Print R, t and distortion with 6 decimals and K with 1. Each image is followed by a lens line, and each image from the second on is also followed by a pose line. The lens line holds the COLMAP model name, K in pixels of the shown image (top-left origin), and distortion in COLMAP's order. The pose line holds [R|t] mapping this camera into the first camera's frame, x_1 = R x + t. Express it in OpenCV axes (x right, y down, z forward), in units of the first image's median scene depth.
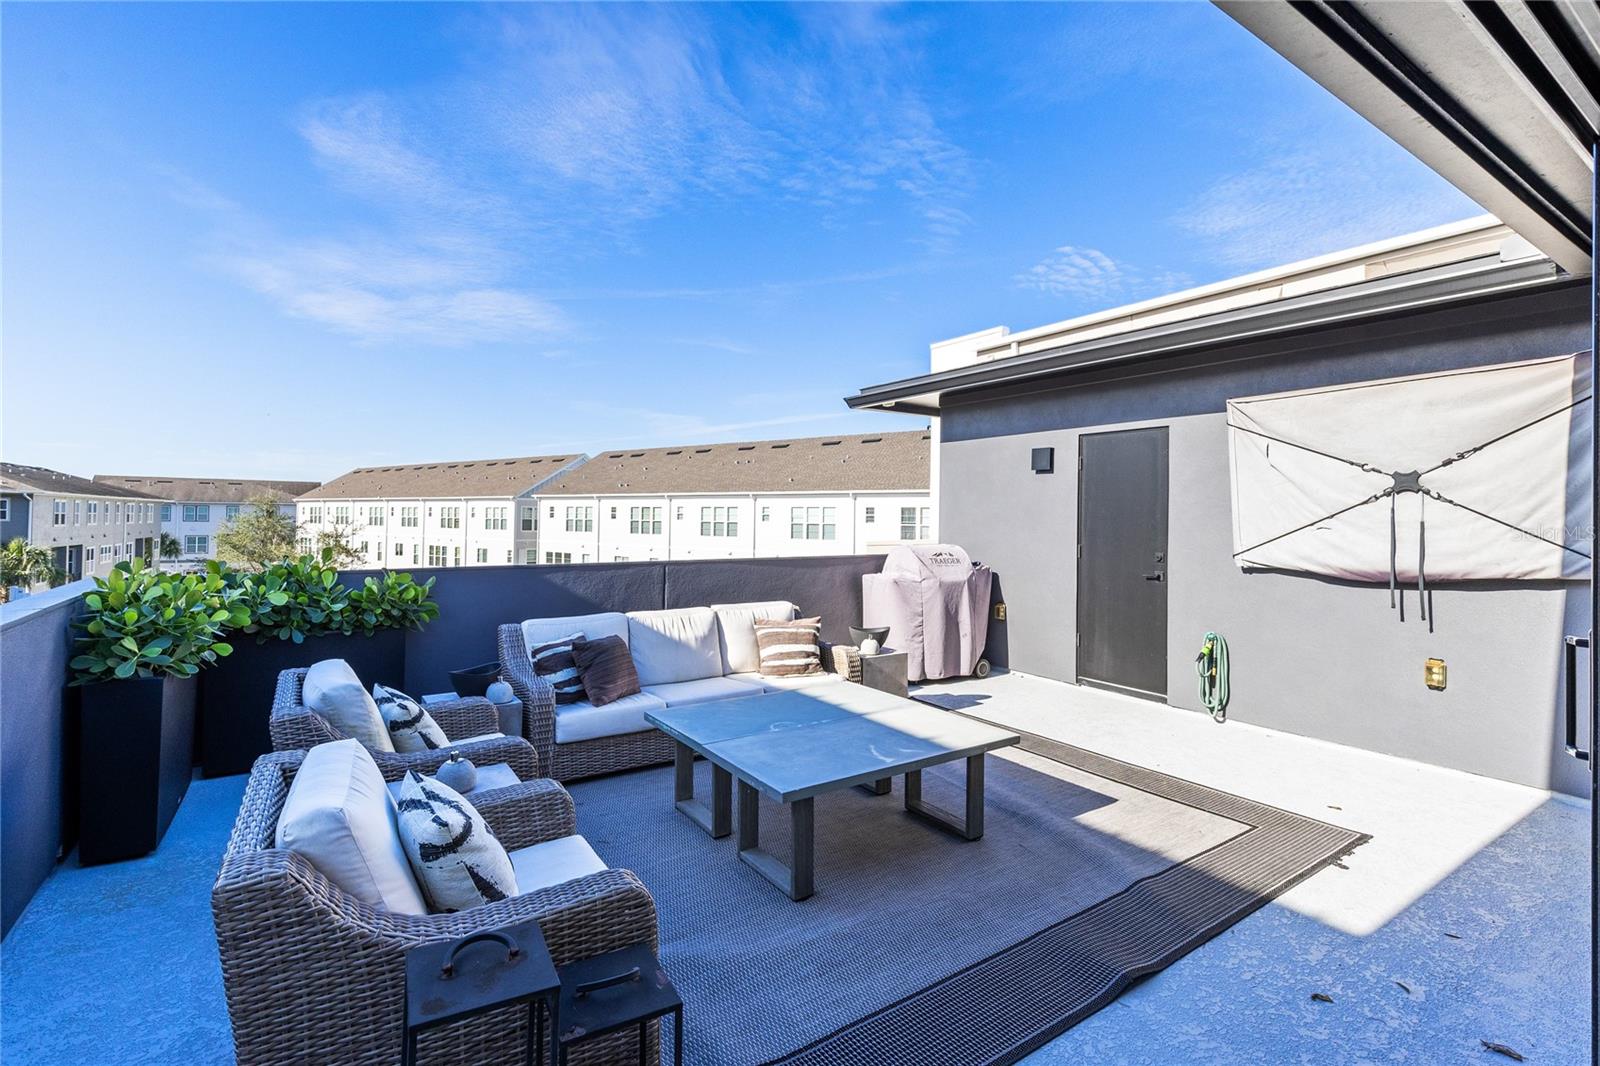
lens RADIAL K [[728.1, 0, 800.8], [0, 728.1, 523.6], [0, 0, 1]] dist [0.000381, 0.000030]
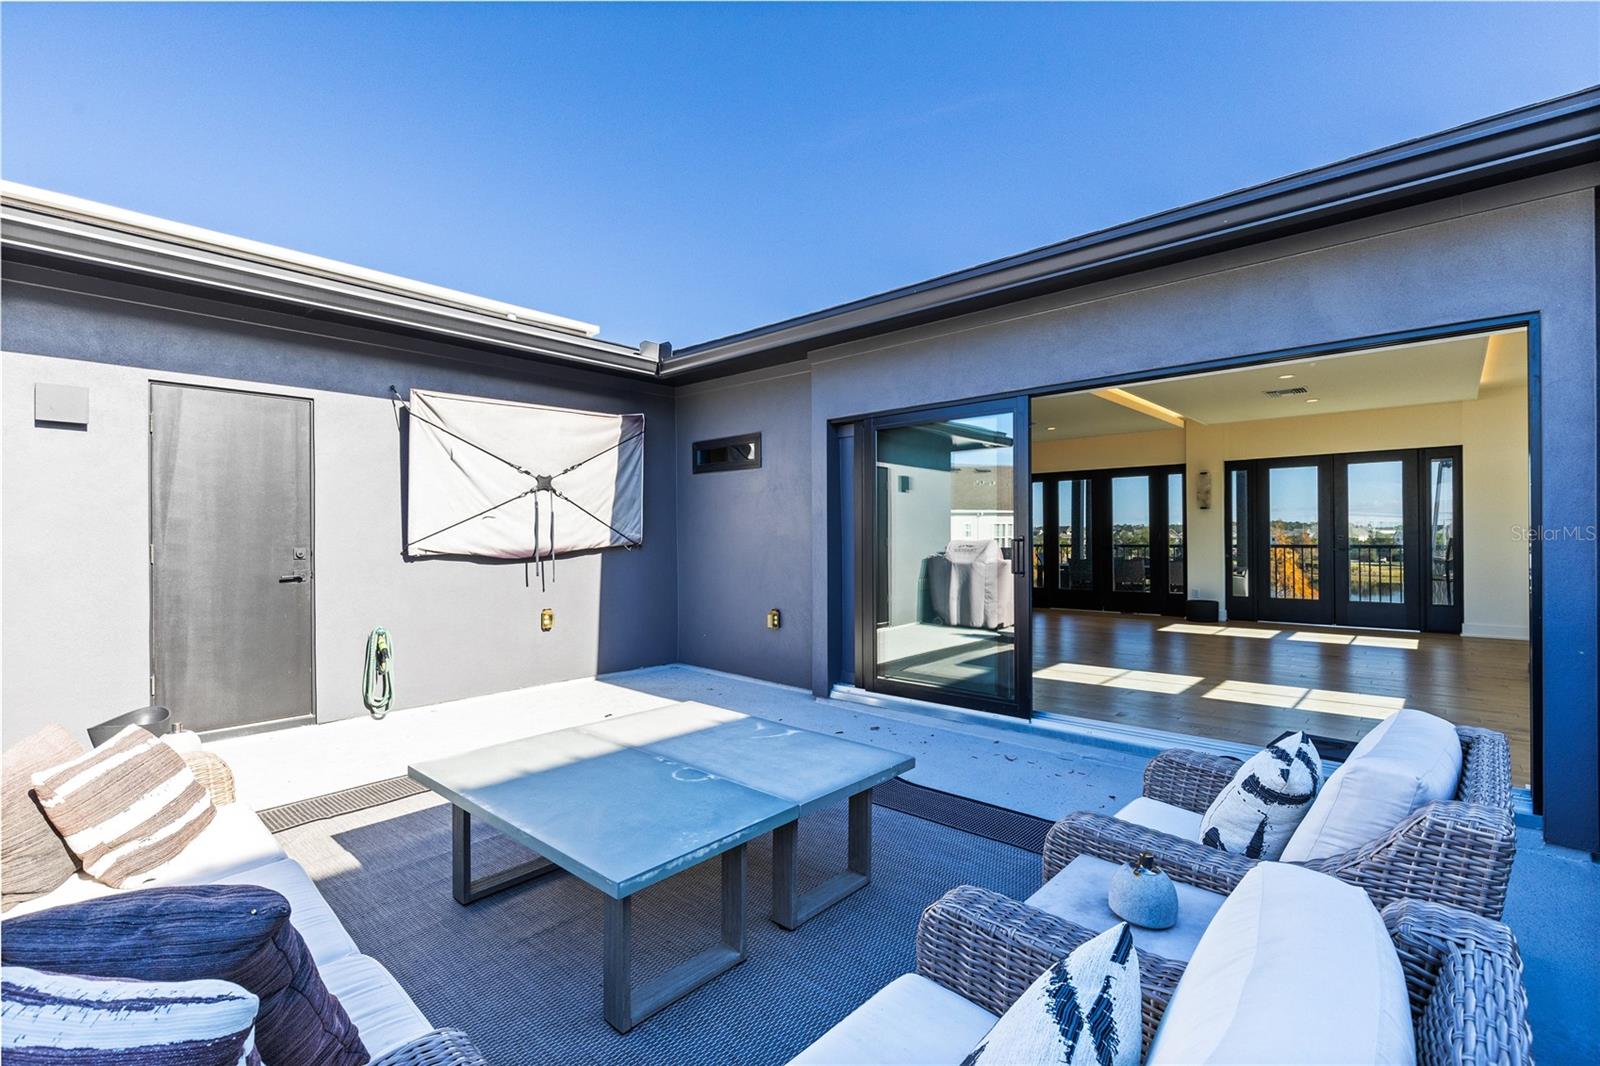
lens RADIAL K [[720.7, 0, 806.8], [0, 720.7, 534.2], [0, 0, 1]] dist [0.000934, -0.000052]
pose [[-0.253318, -0.013457, 0.967289, -0.599600], [0.007742, 0.999843, 0.015937, 0.021034], [-0.967352, 0.011526, -0.253174, 0.856375]]
